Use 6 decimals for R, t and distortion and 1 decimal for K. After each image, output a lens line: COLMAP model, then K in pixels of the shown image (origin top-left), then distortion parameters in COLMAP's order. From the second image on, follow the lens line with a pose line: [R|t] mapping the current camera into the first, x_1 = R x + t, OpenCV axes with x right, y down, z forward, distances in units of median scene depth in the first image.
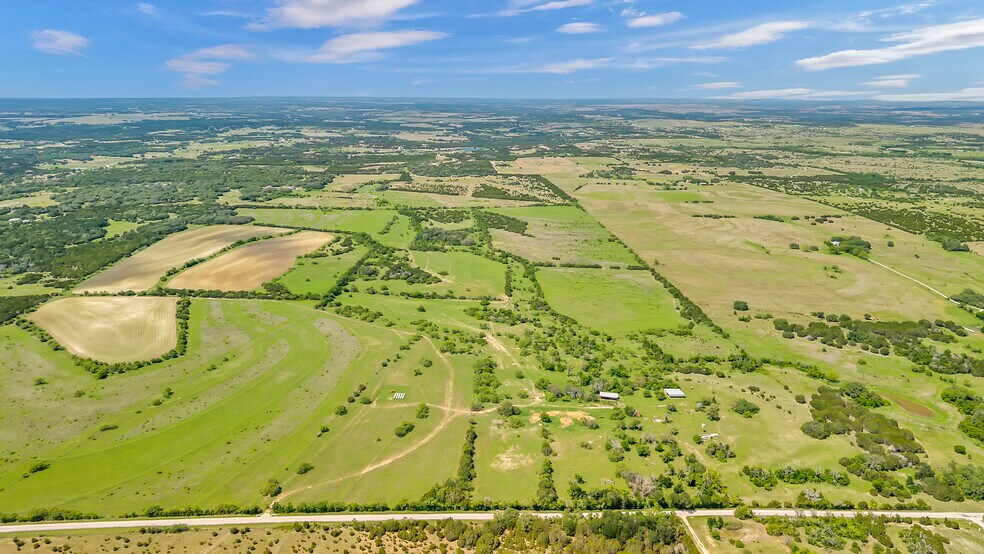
lens RADIAL K [[680.9, 0, 492.2], [0, 680.9, 260.7], [0, 0, 1]] dist [0.145558, -0.316502]
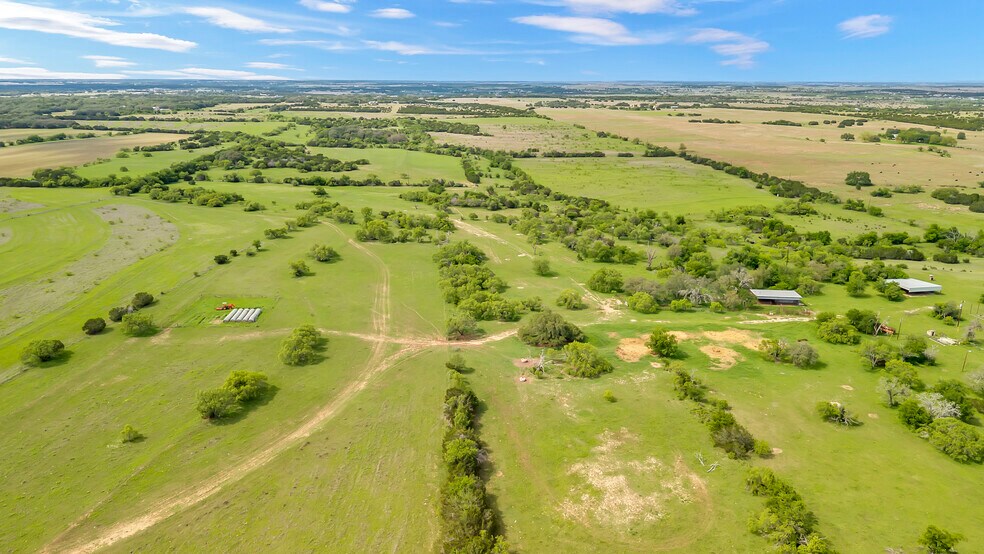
lens RADIAL K [[680.4, 0, 492.0], [0, 680.4, 277.0], [0, 0, 1]] dist [0.038362, -0.044848]
pose [[0.993275, -0.034943, 0.110383, -0.023797], [0.030172, 0.998549, 0.044596, 0.089556], [-0.111781, -0.040966, 0.992888, 0.340310]]
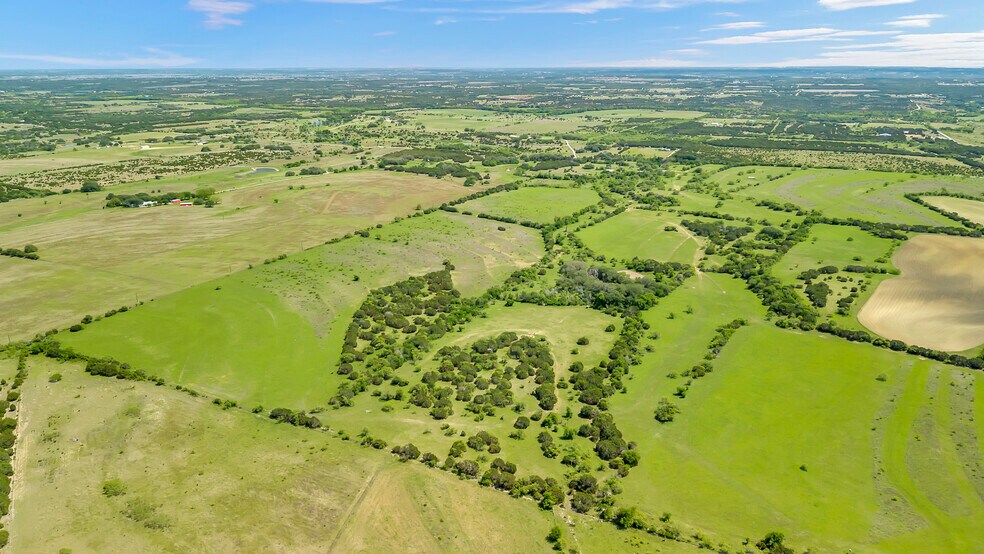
lens RADIAL K [[680.4, 0, 492.0], [0, 680.4, 277.0], [0, 0, 1]] dist [0.038362, -0.044848]
pose [[-0.856402, -0.161648, 0.490353, -0.268657], [0.119088, 0.862275, 0.492240, -0.324583], [-0.502389, 0.479951, -0.719203, 1.566870]]
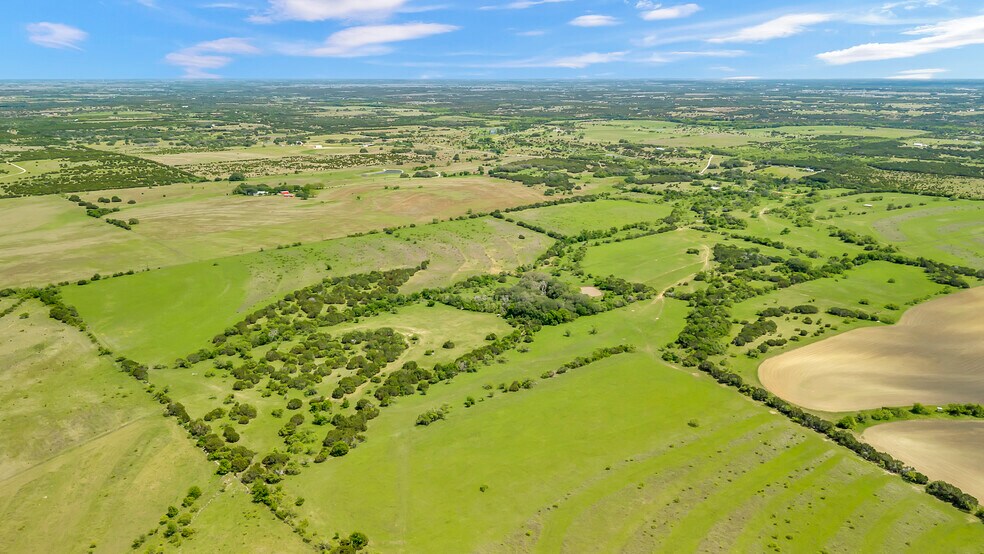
lens RADIAL K [[677.0, 0, 492.0], [0, 677.0, 277.0], [0, 0, 1]] dist [0.060161, -0.081118]
pose [[-0.635875, -0.230500, 0.736569, -0.447093], [0.179128, 0.884224, 0.431347, -0.293574], [-0.750717, 0.406223, -0.520967, 1.435611]]
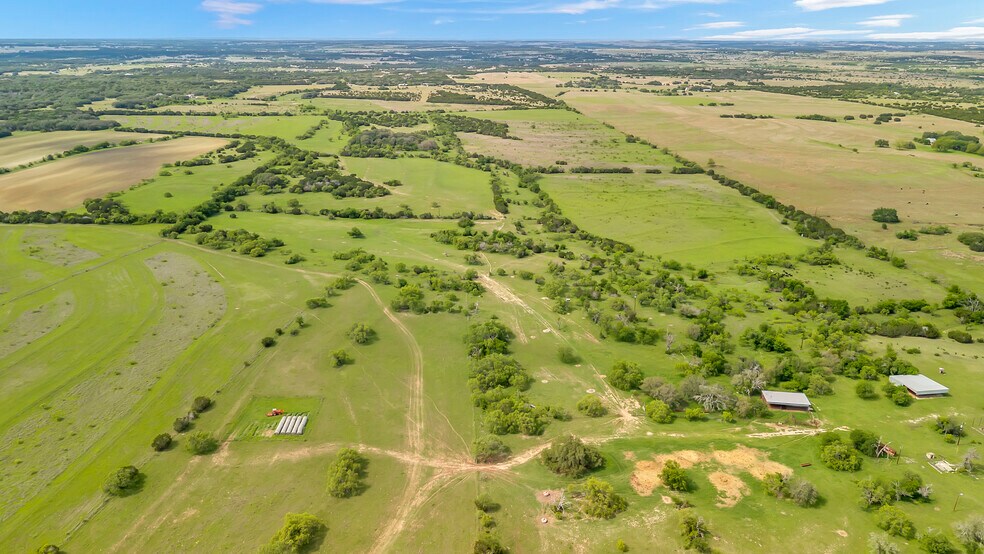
lens RADIAL K [[680.4, 0, 492.0], [0, 680.4, 277.0], [0, 0, 1]] dist [0.038362, -0.044848]
pose [[0.997244, -0.028460, 0.068519, -0.023762], [0.021462, 0.994676, 0.100789, 0.039594], [-0.071023, -0.099040, 0.992546, 0.327895]]
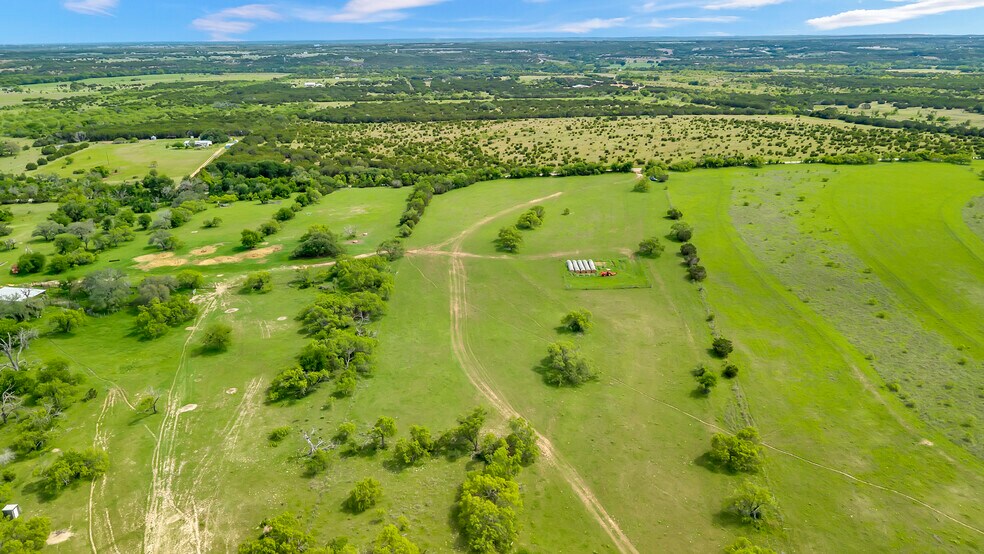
lens RADIAL K [[685.4, 0, 491.8], [0, 685.4, 261.2], [0, 0, 1]] dist [0.017308, -0.003815]
pose [[-0.999428, 0.011878, -0.031652, -0.035521], [-0.006717, 0.847816, 0.530248, -0.006899], [0.033134, 0.530158, -0.847252, 0.719632]]
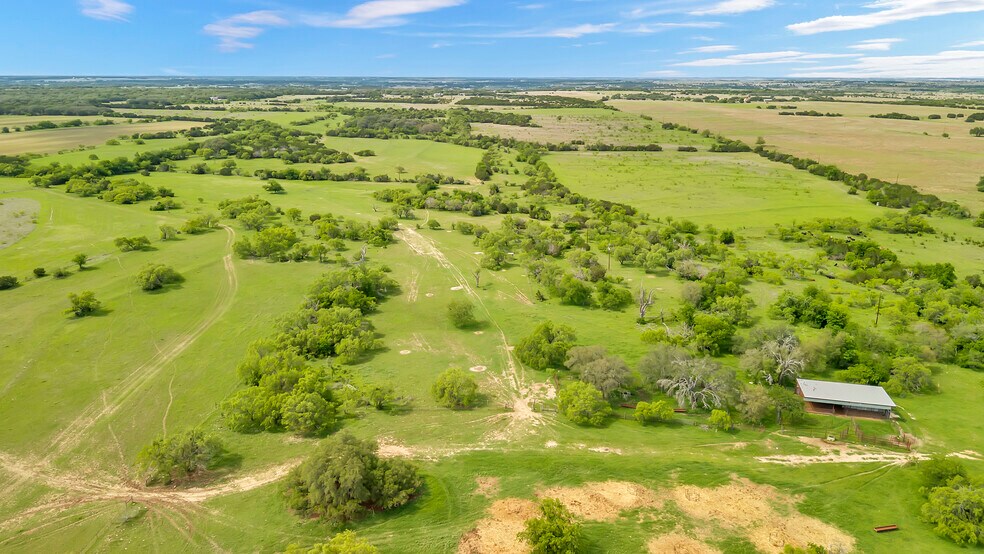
lens RADIAL K [[685.4, 0, 491.8], [0, 685.4, 261.2], [0, 0, 1]] dist [0.017308, -0.003815]
pose [[0.999841, 0.000691, -0.017818, 0.032935], [-0.000268, 0.999719, 0.023721, 0.081520], [0.017830, -0.023712, 0.999560, 0.429867]]
